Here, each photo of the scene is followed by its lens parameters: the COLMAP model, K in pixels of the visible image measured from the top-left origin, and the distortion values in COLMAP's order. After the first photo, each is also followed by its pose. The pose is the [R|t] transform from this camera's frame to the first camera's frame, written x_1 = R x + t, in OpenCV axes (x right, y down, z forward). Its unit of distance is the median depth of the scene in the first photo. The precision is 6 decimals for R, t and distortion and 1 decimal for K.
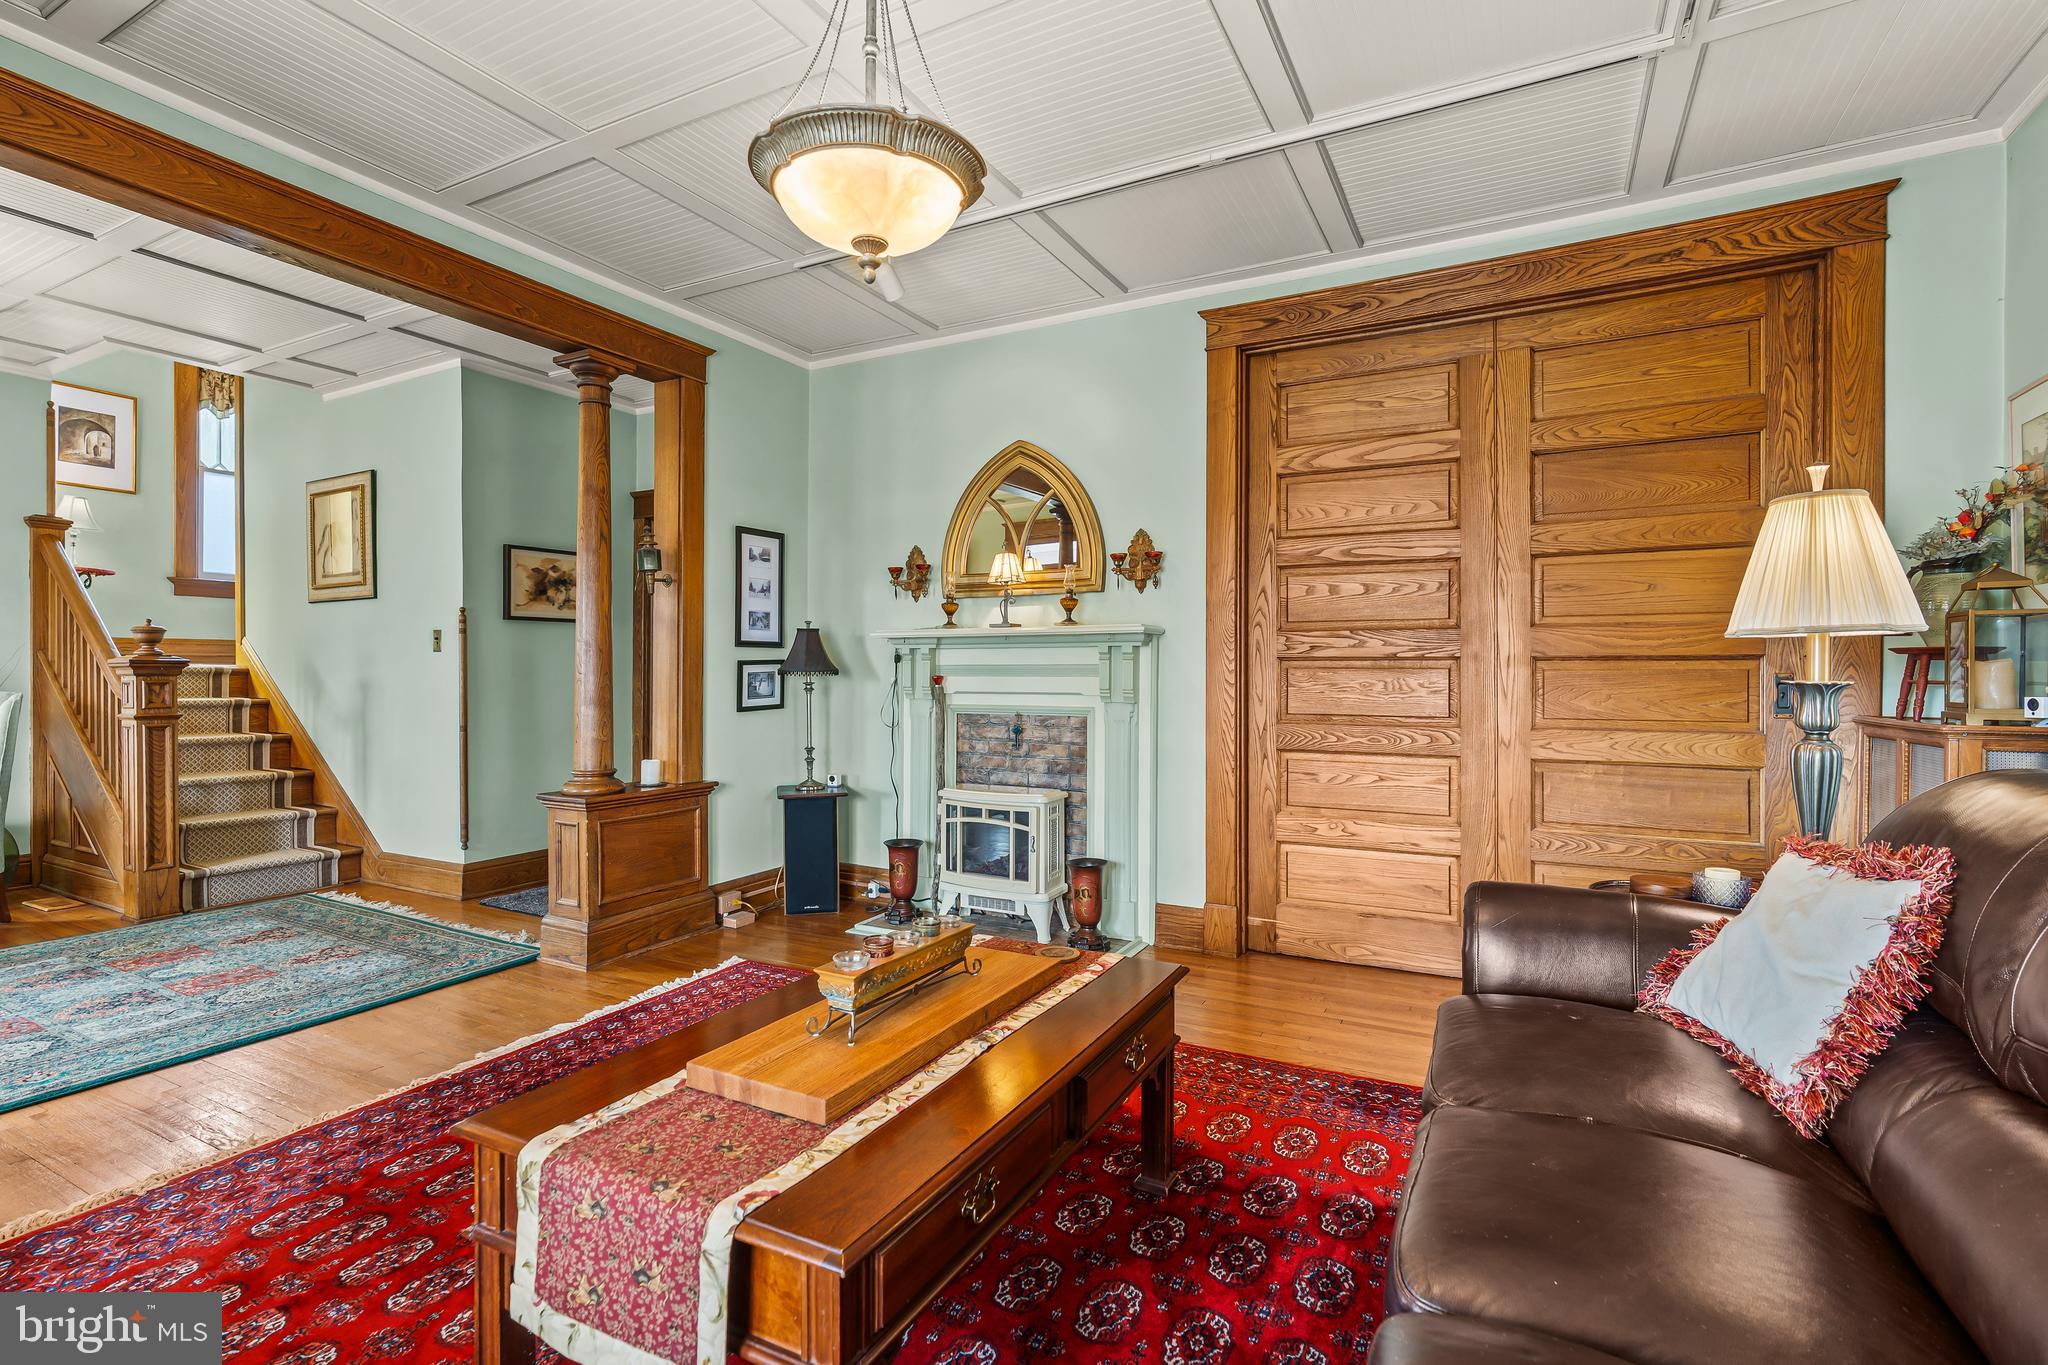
lens RADIAL K [[946.4, 0, 1027.6], [0, 946.4, 676.0], [0, 0, 1]] dist [0.000683, 0.001395]
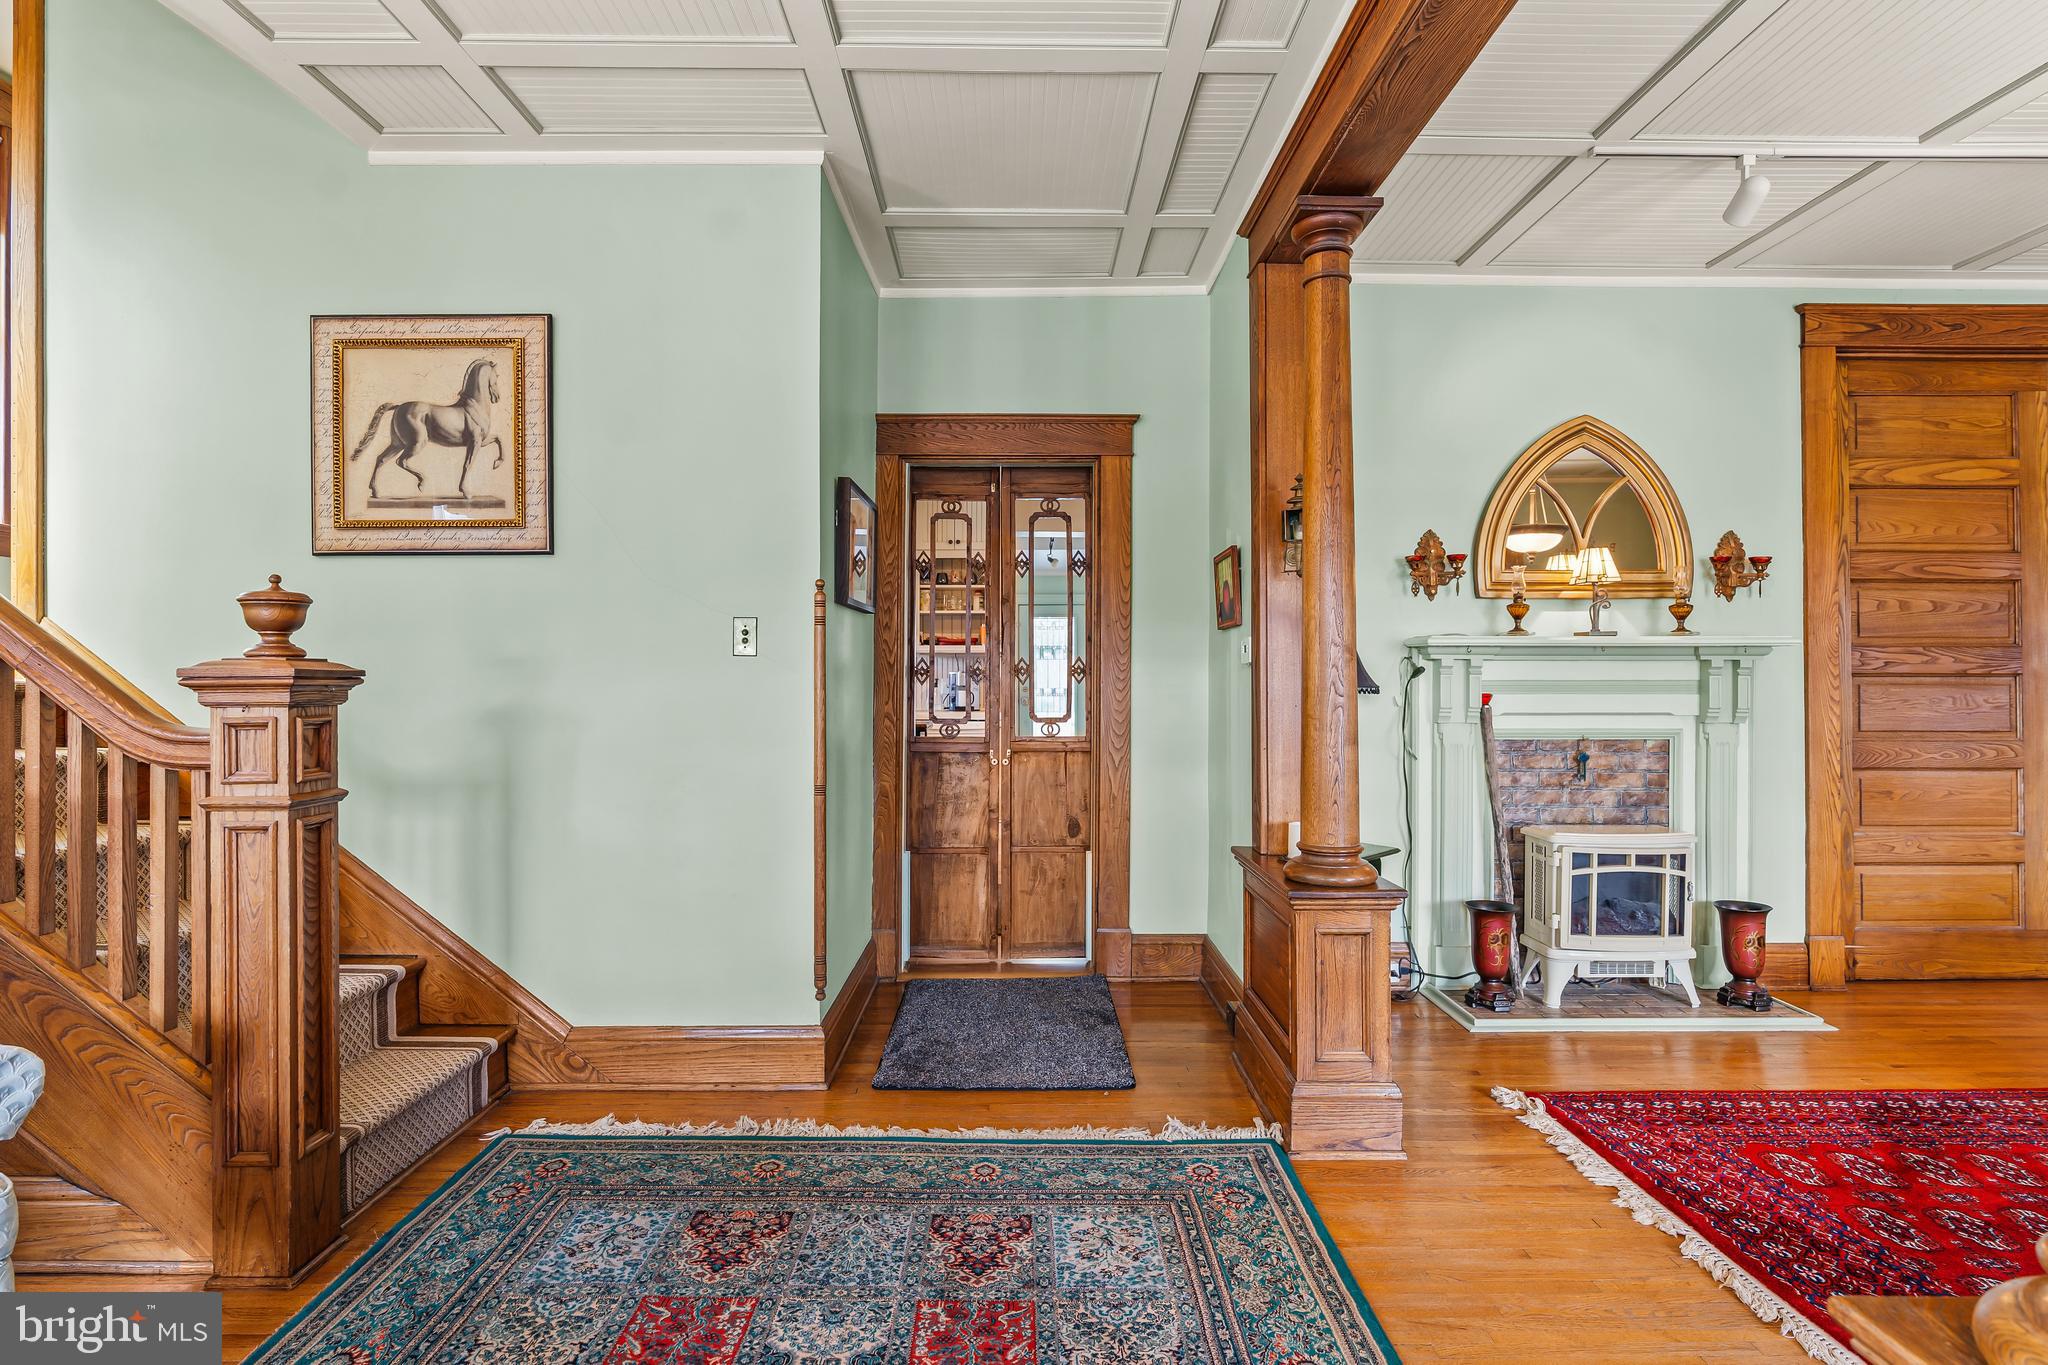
lens RADIAL K [[1009.2, 0, 1011.5], [0, 1009.2, 680.4], [0, 0, 1]] dist [0.002444, 0.000617]
pose [[0.877723, -0.000253, 0.479167, -0.880232], [0.003010, 0.999983, -0.004987, -0.008679], [-0.479158, 0.005819, 0.877709, 0.447753]]
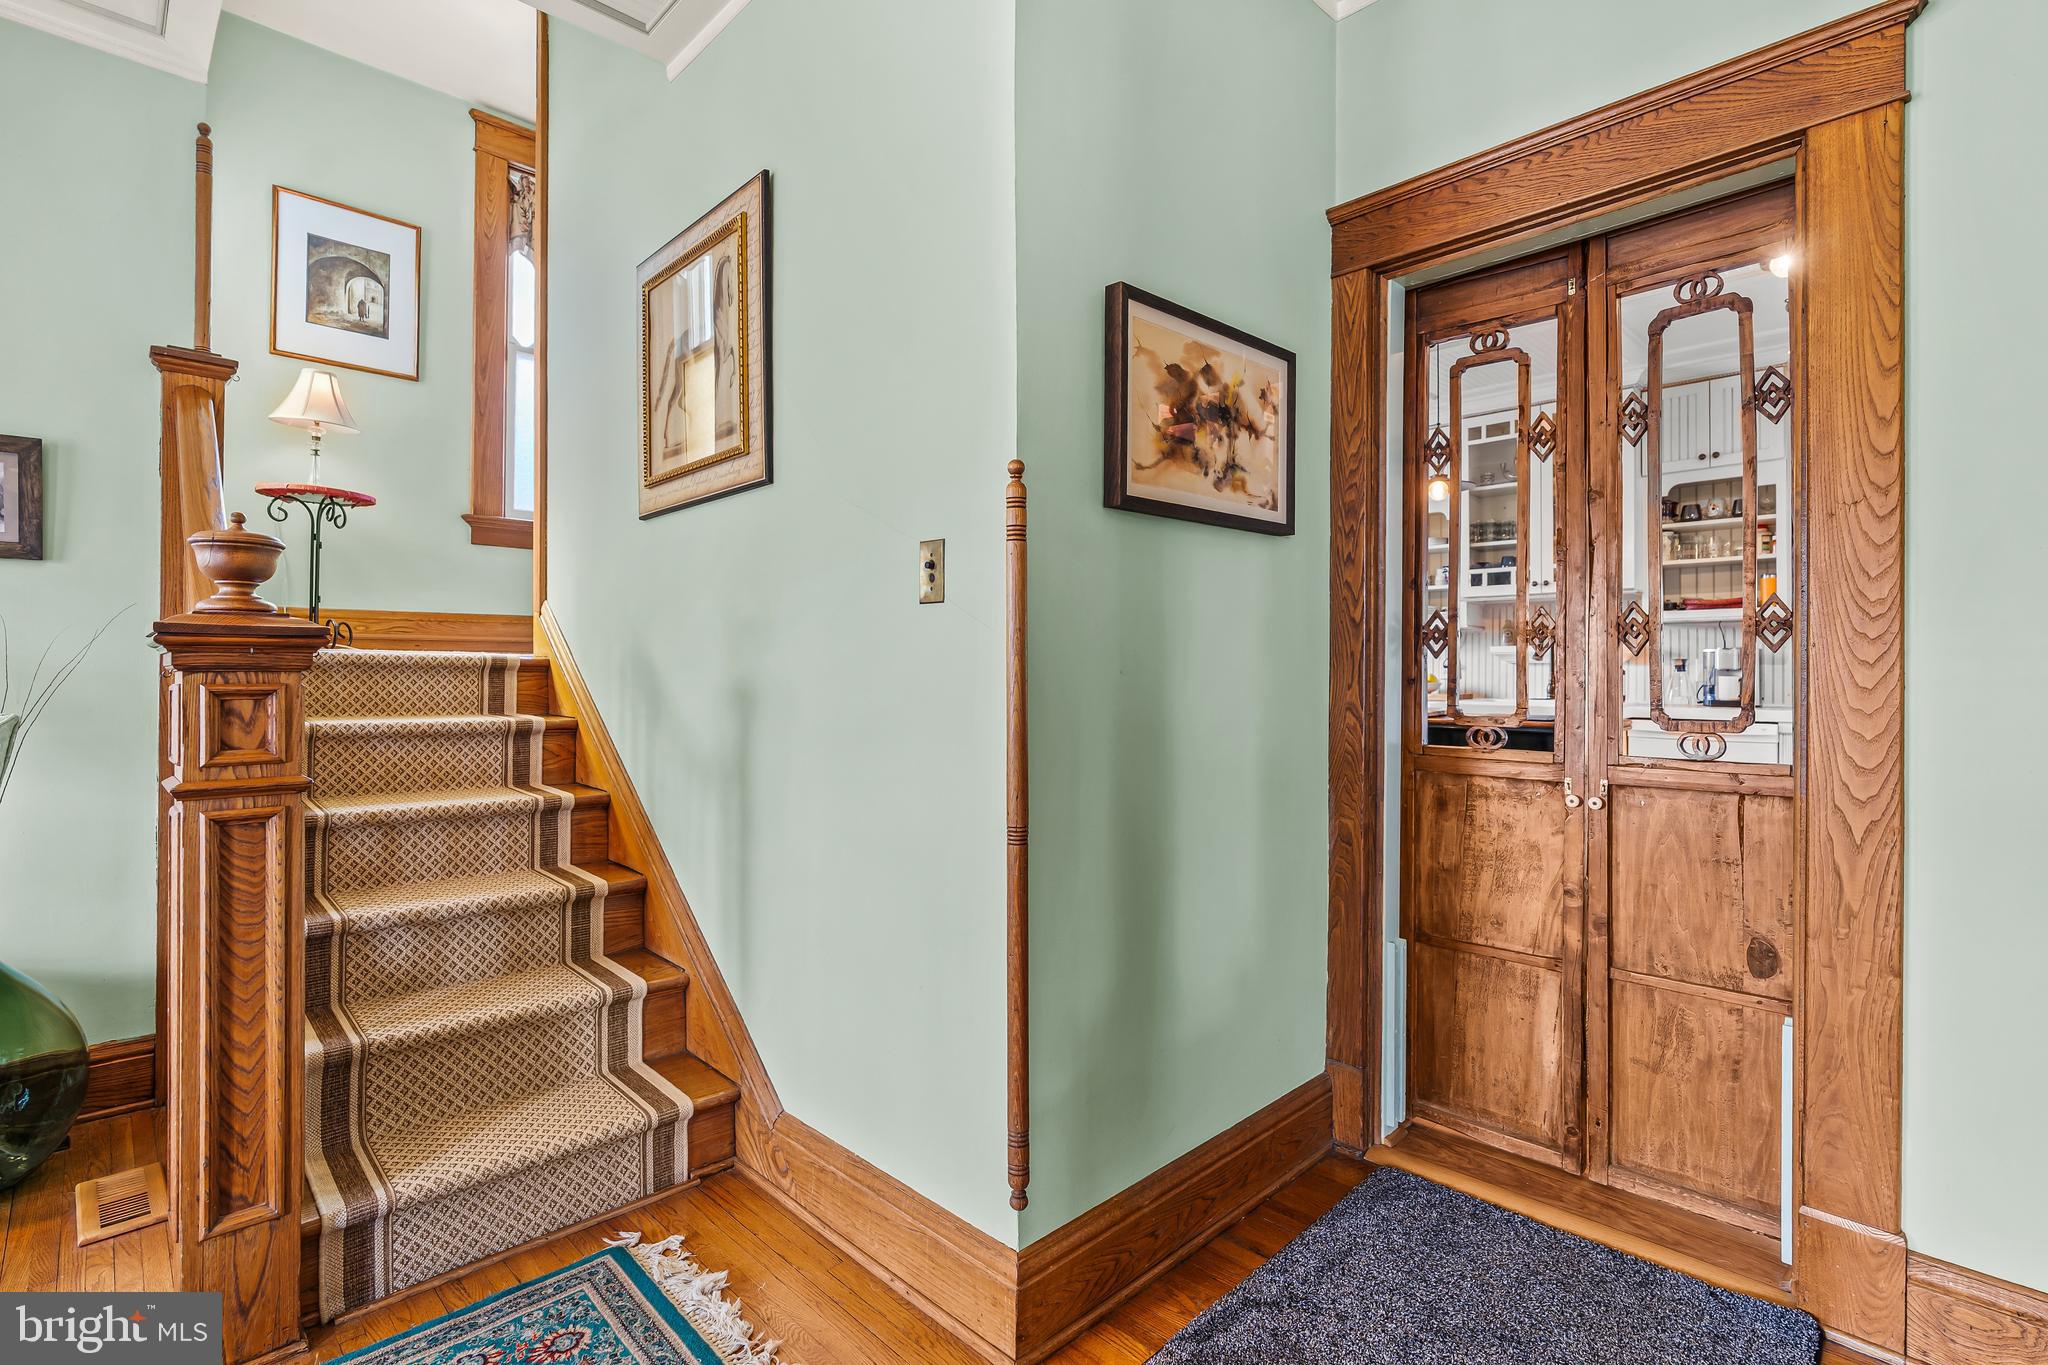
lens RADIAL K [[946.4, 0, 1034.8], [0, 946.4, 665.3], [0, 0, 1]] dist [0.000683, 0.001395]
pose [[0.958349, -0.002072, -0.285593, -0.552746], [-0.001194, 0.999936, -0.011263, 0.001332], [0.285598, 0.011135, 0.958285, 0.767312]]
